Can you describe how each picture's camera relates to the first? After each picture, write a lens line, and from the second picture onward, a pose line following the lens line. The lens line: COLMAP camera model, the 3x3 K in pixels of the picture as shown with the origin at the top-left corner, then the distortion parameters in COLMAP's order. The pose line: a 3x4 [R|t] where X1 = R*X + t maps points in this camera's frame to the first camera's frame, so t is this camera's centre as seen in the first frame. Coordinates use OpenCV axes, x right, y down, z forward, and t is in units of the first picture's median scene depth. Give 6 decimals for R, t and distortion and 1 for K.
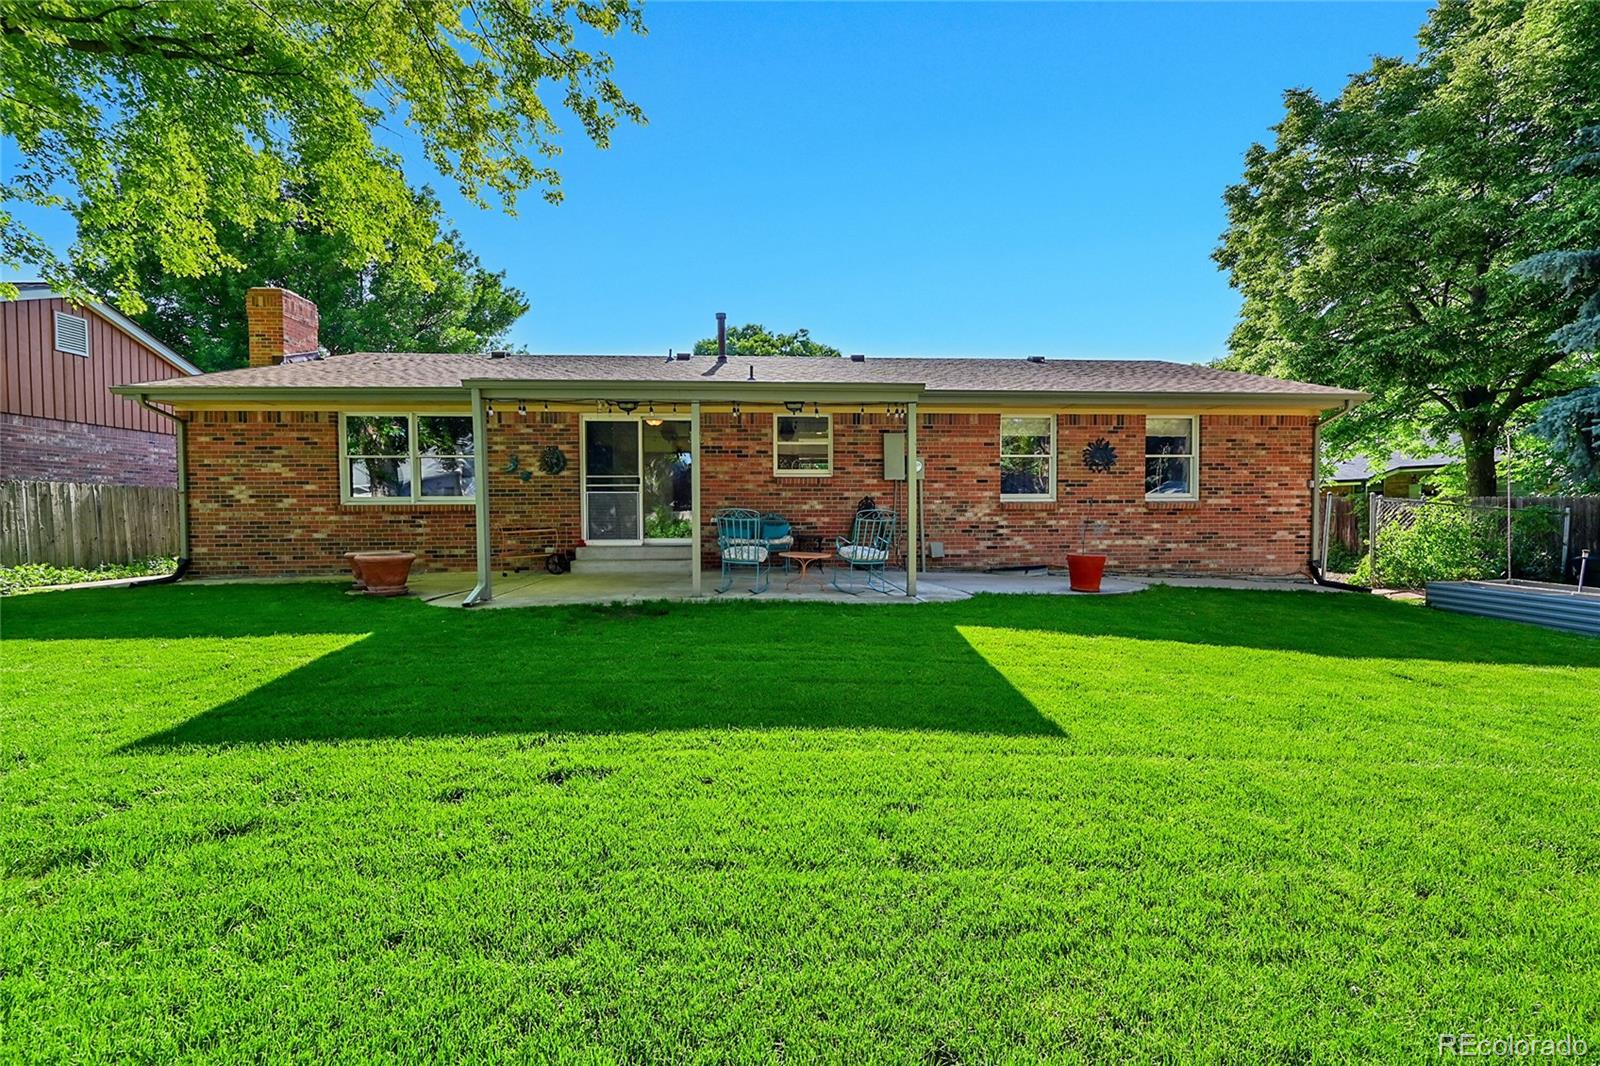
lens RADIAL K [[649.7, 0, 800.2], [0, 649.7, 535.3], [0, 0, 1]] dist [0.000356, 0.000492]
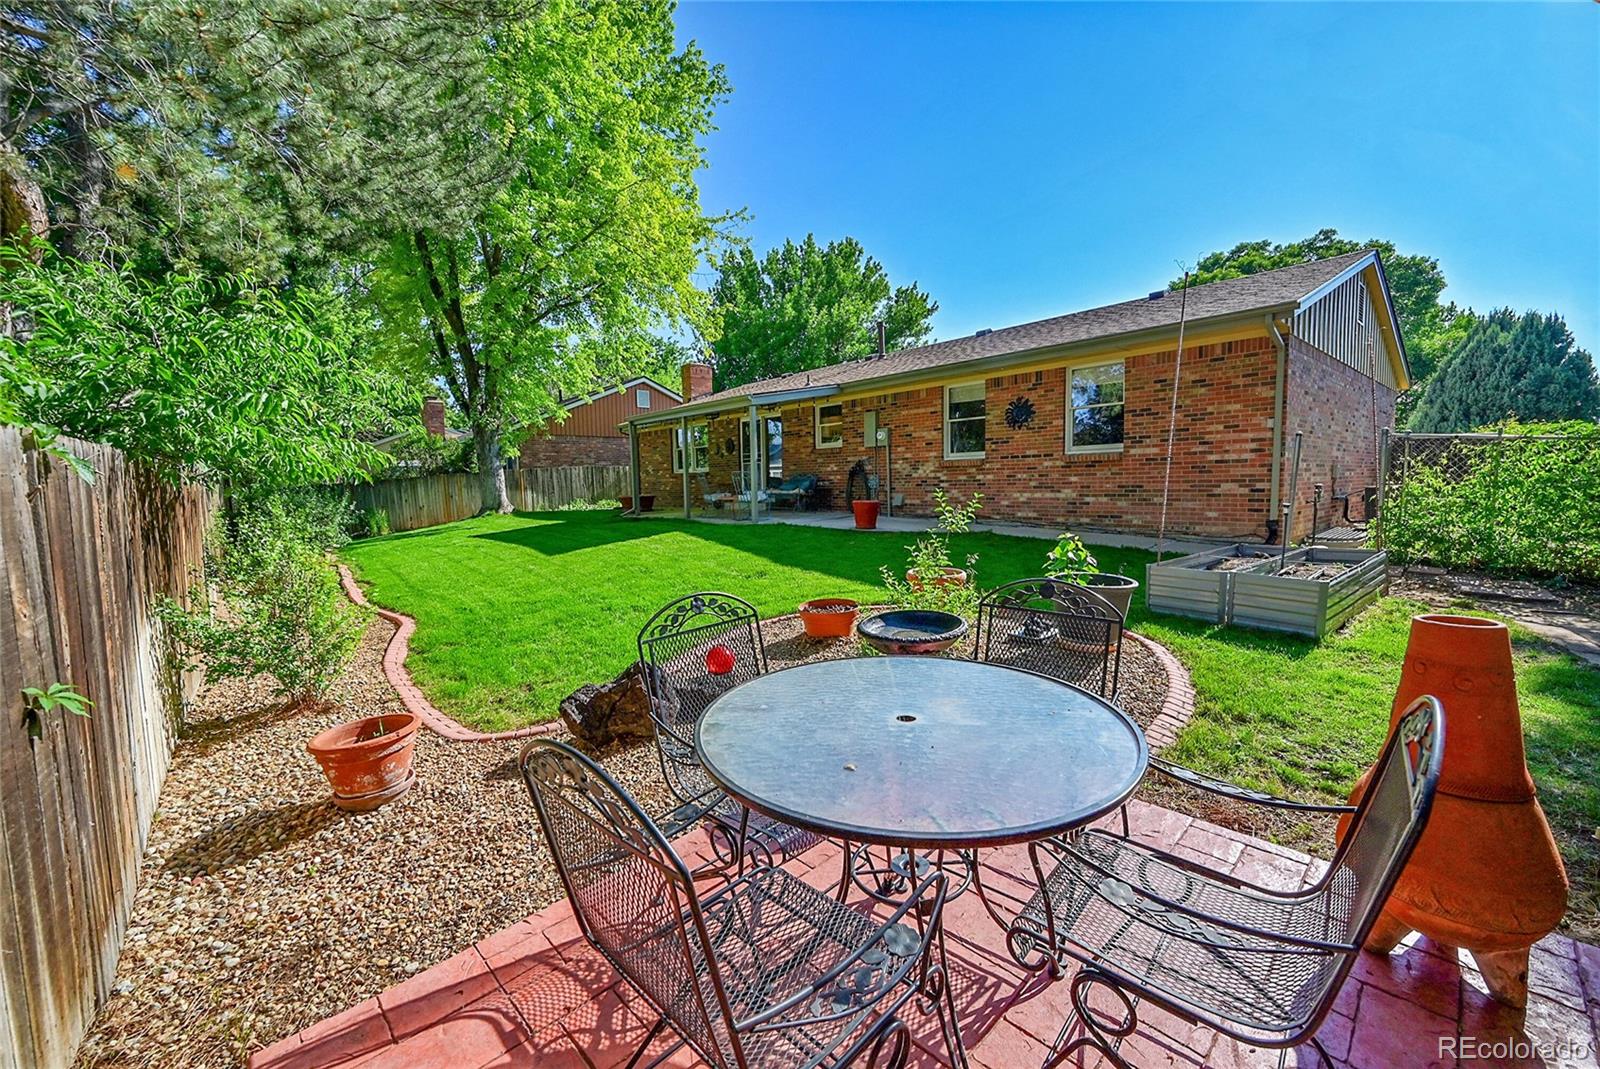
lens RADIAL K [[649.7, 0, 799.9], [0, 649.7, 535.9], [0, 0, 1]] dist [0.000356, 0.000492]
pose [[0.604122, 0.057989, -0.794779, 1.086136], [-0.009075, 0.997785, 0.065903, 0.010587], [0.796840, -0.032601, 0.603310, 0.066652]]
